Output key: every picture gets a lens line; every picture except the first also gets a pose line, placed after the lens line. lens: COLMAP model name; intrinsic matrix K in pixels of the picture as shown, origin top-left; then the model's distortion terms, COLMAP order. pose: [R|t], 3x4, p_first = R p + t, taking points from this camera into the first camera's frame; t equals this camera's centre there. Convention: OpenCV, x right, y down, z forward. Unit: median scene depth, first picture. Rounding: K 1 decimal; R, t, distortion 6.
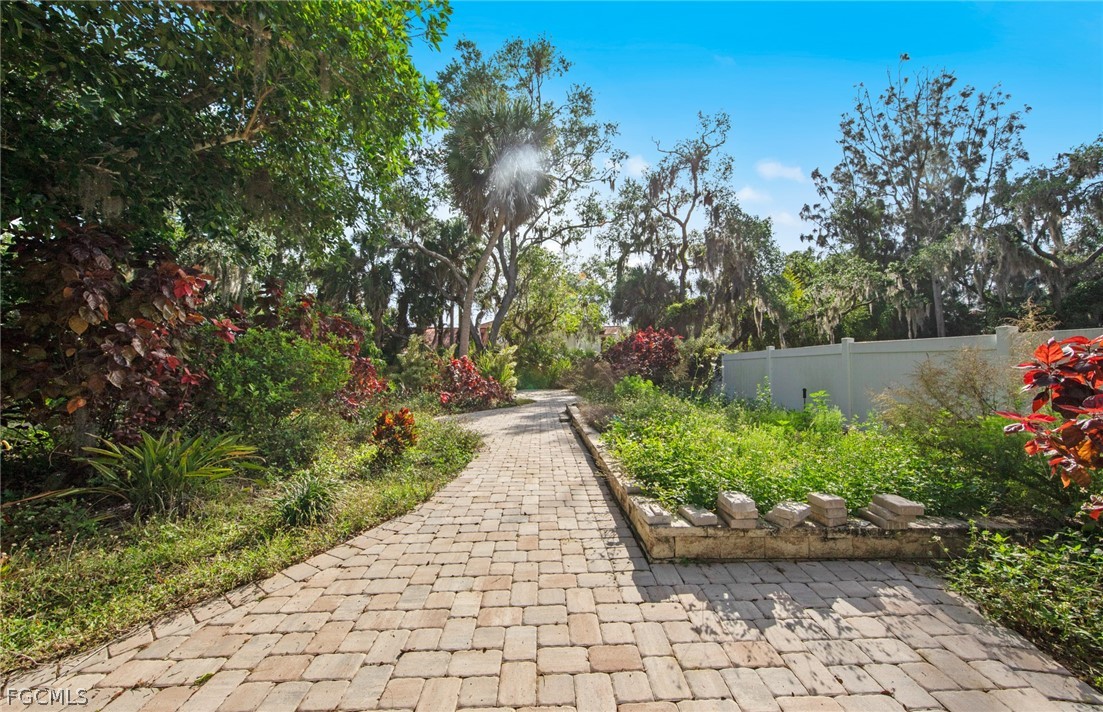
lens RADIAL K [[414.0, 0, 551.8], [0, 414.0, 344.5], [0, 0, 1]] dist [0.002653, -0.003381]
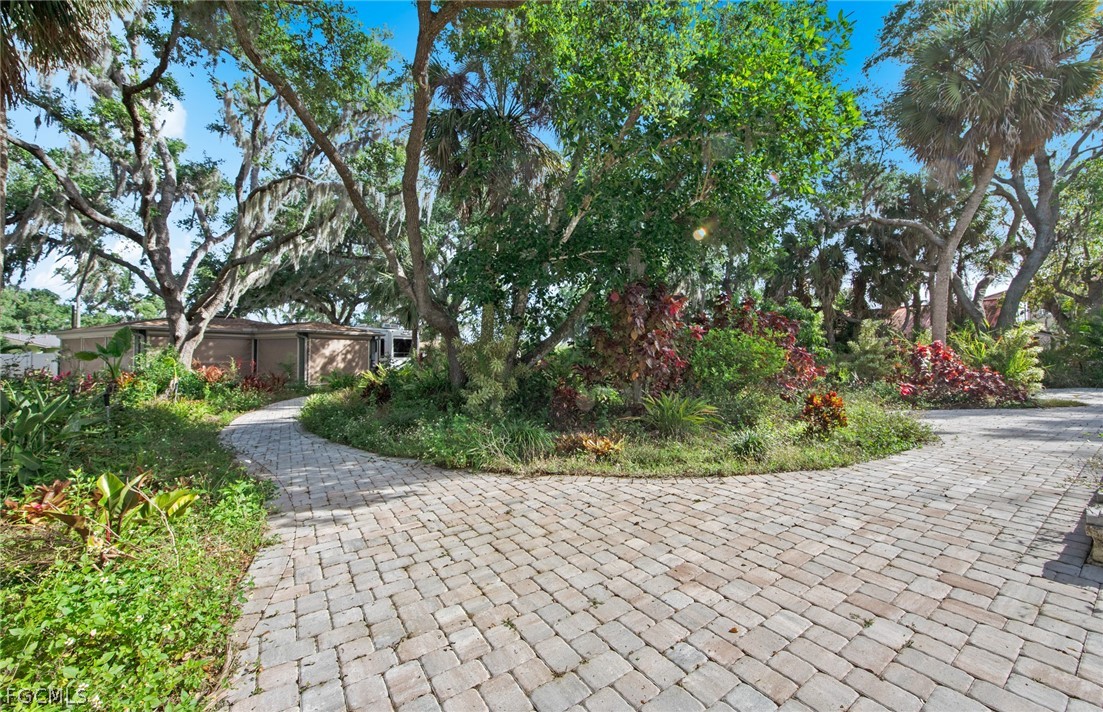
lens RADIAL K [[414.0, 0, 551.8], [0, 414.0, 344.5], [0, 0, 1]] dist [0.002653, -0.003381]
pose [[0.536754, -0.028832, -0.843246, 0.175181], [0.051998, 0.998647, -0.001047, -0.012739], [0.842135, -0.043285, 0.537527, -0.226057]]
